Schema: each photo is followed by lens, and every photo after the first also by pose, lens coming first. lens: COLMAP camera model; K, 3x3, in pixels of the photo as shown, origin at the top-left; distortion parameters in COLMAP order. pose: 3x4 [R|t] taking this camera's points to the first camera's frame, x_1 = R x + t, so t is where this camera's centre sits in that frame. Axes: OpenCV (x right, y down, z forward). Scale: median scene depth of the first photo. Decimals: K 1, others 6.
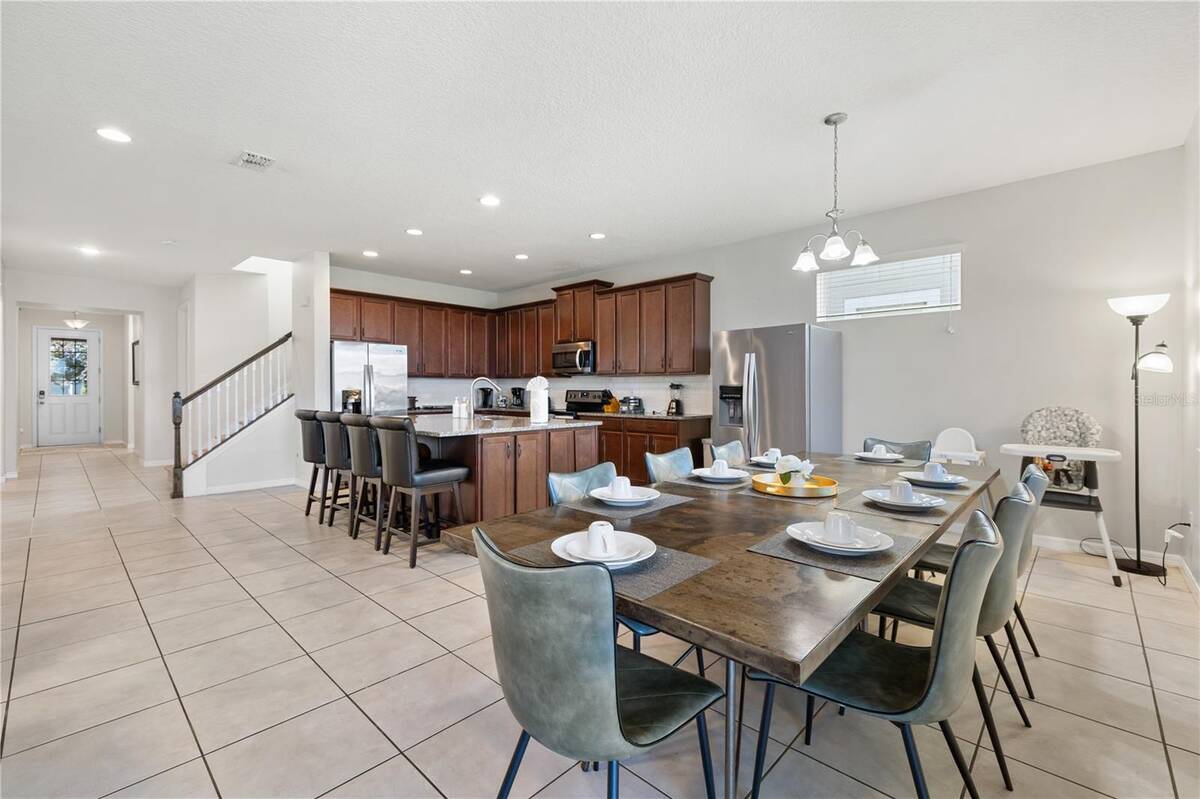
lens RADIAL K [[509.3, 0, 593.1], [0, 509.3, 392.7], [0, 0, 1]] dist [-0.000407, 0.001409]
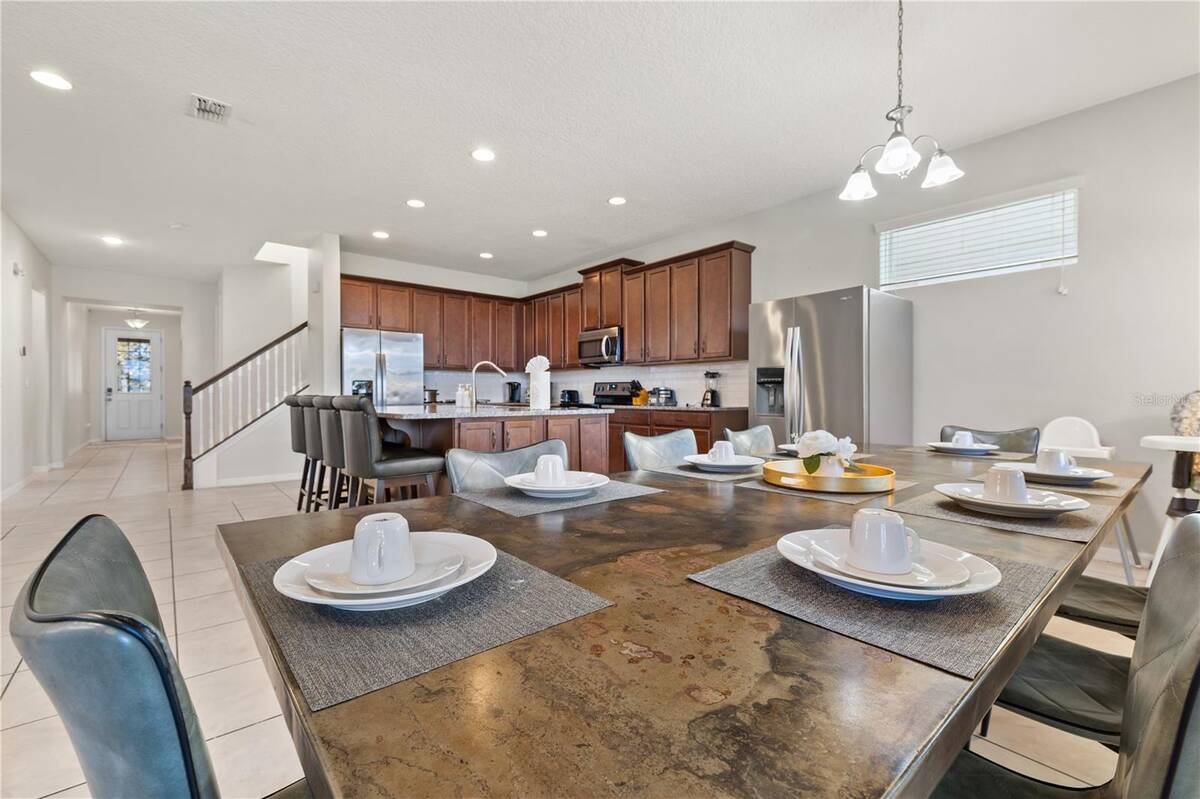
lens RADIAL K [[509.3, 0, 594.4], [0, 509.3, 399.0], [0, 0, 1]] dist [-0.000407, 0.001409]
pose [[0.993747, 0.001787, -0.111642, 0.061613], [-0.001790, 0.999998, 0.000069, 0.030106], [0.111642, 0.000131, 0.993749, 0.112385]]
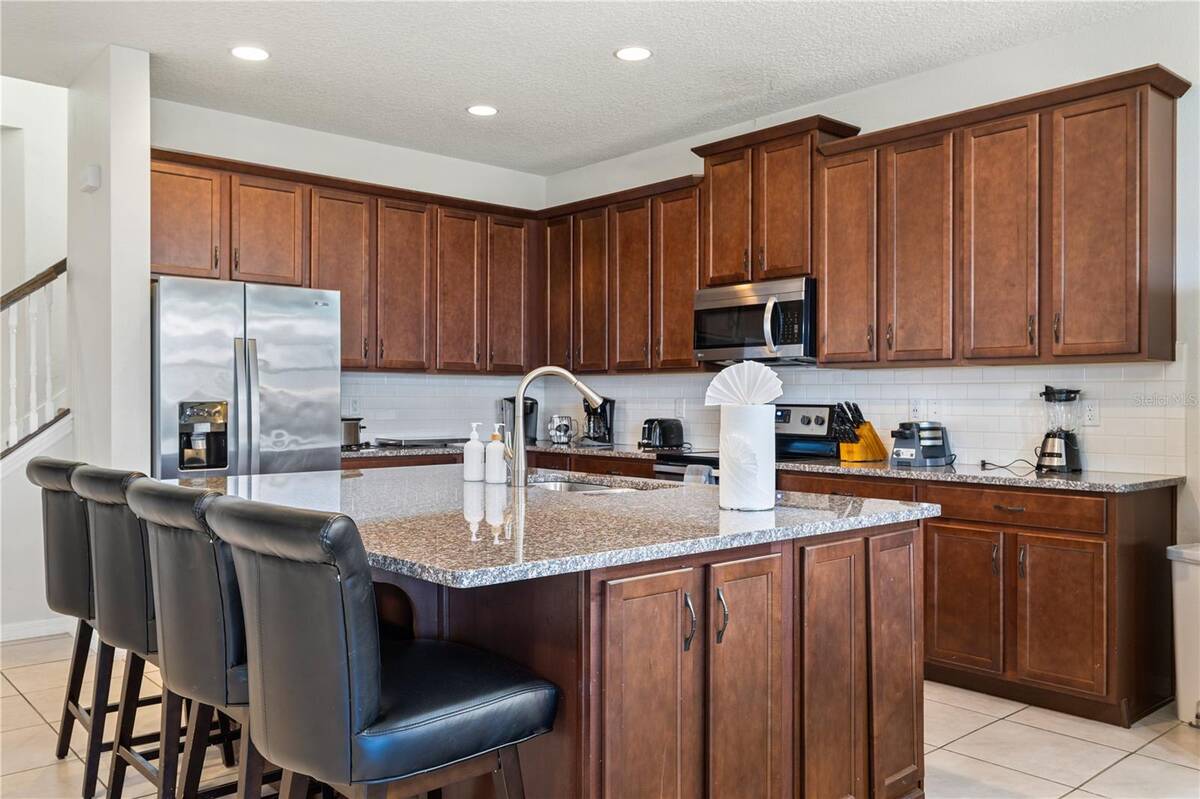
lens RADIAL K [[950.1, 0, 594.9], [0, 950.1, 401.5], [0, 0, 1]] dist [0.008023, -0.009695]
pose [[0.996006, 0.004118, -0.089192, -0.109811], [-0.004581, 0.999977, -0.004990, -0.002752], [0.089169, 0.005379, 0.996002, 0.303678]]
